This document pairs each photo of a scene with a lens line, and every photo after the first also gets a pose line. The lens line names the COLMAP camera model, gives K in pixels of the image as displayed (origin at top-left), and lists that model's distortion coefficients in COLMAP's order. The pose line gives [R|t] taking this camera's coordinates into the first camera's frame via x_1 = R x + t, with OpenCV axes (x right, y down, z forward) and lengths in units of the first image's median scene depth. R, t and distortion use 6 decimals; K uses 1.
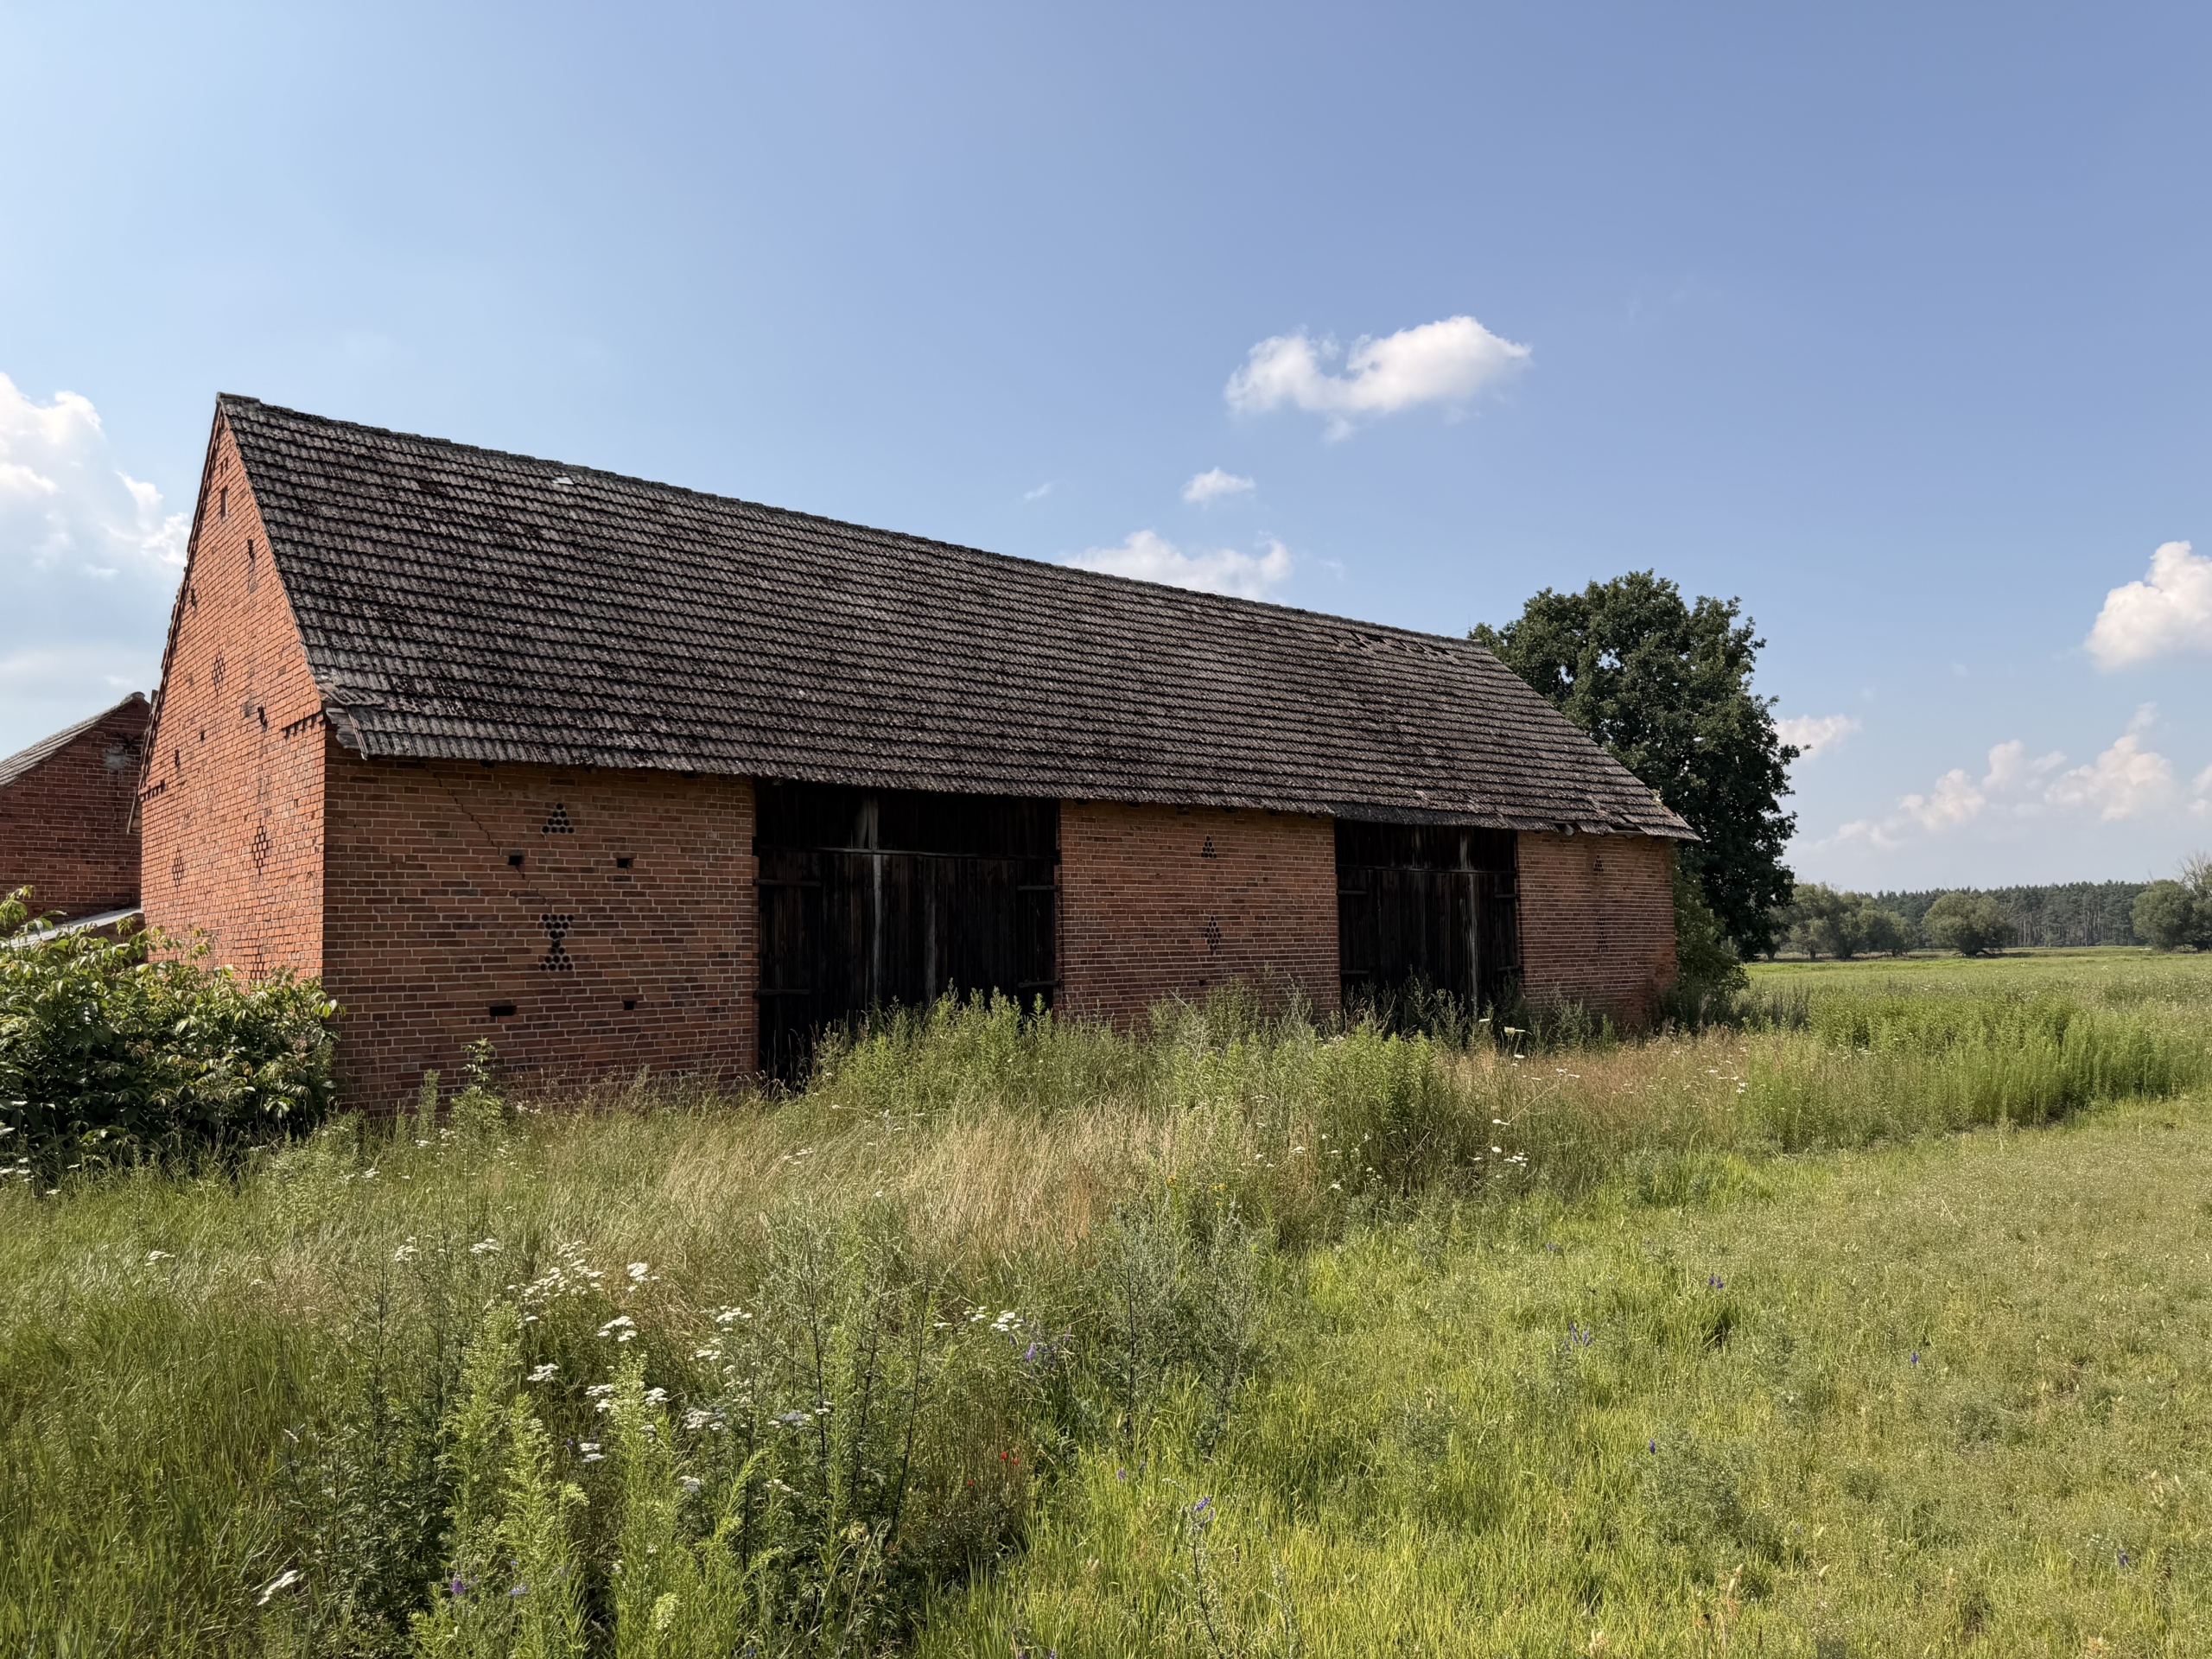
lens RADIAL K [[1557.3, 0, 1106.0], [0, 1557.3, 829.5], [0, 0, 1]] dist [-0.000235, -0.000290]
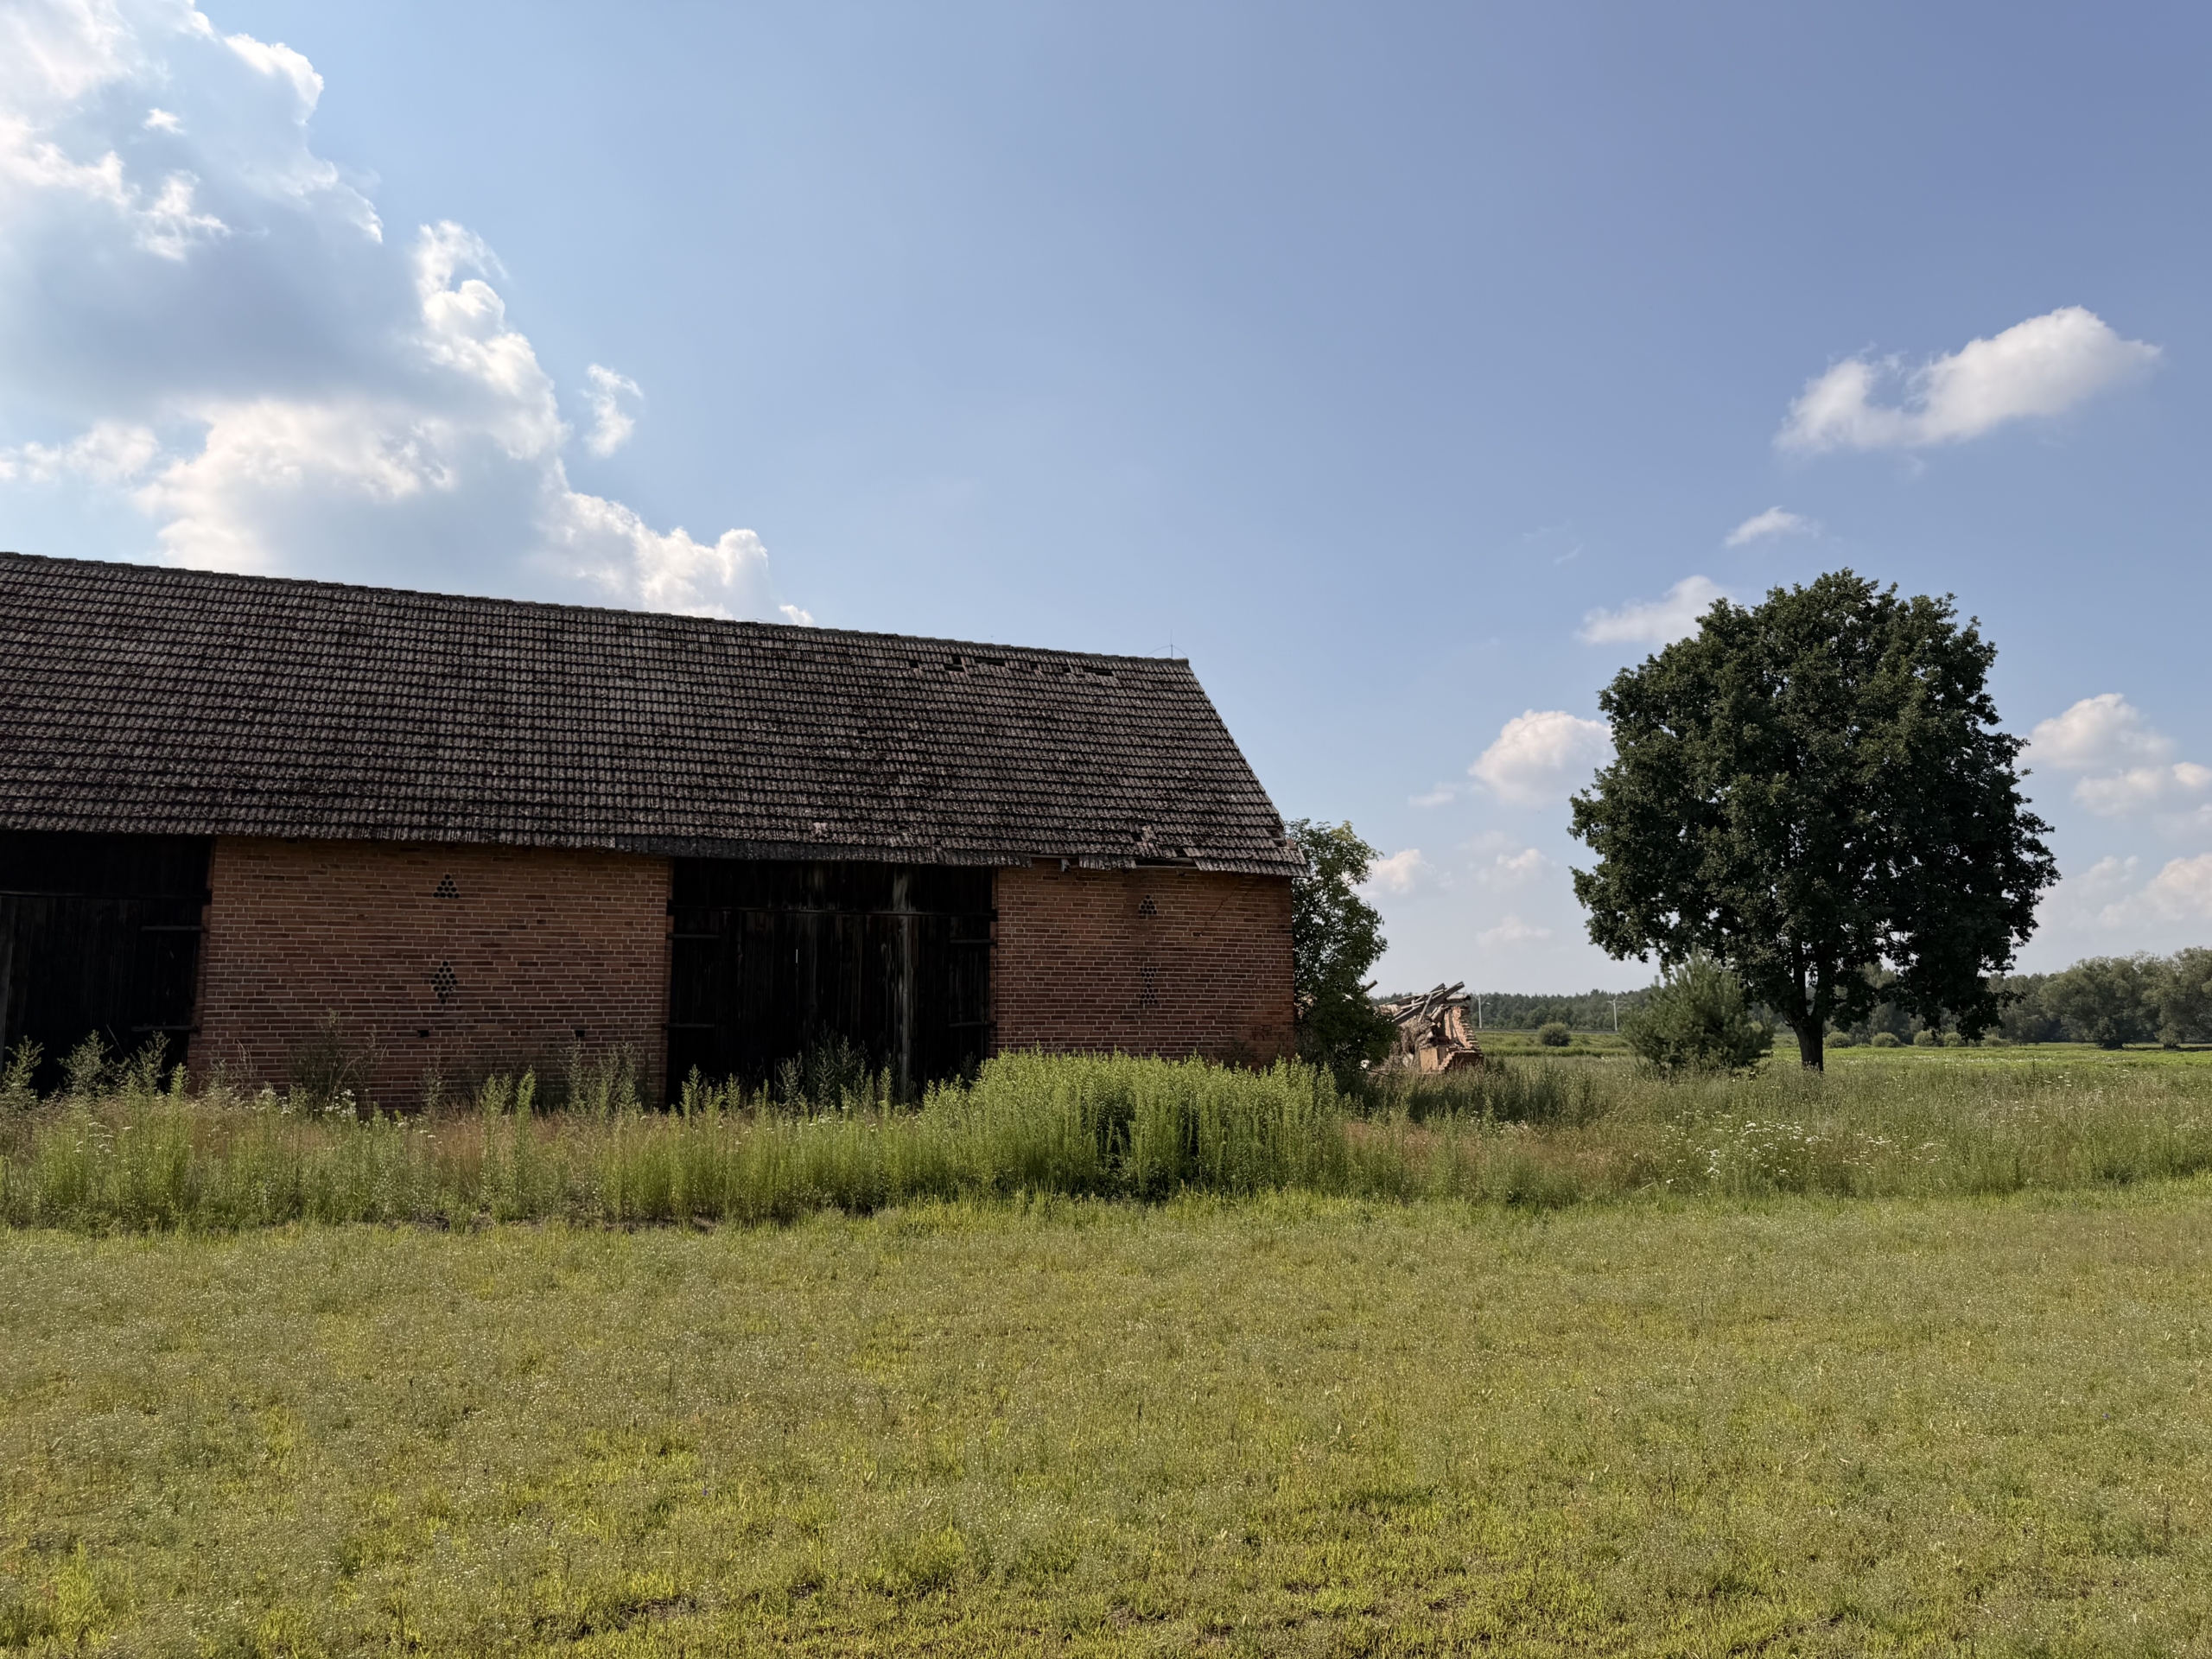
lens RADIAL K [[1531.3, 0, 1106.0], [0, 1531.3, 829.5], [0, 0, 1]] dist [0.029161, 0.000330]
pose [[0.942120, -0.029655, -0.333962, 0.633246], [0.013532, 0.998632, -0.050499, 0.024957], [0.335003, 0.043057, 0.941233, 0.222642]]
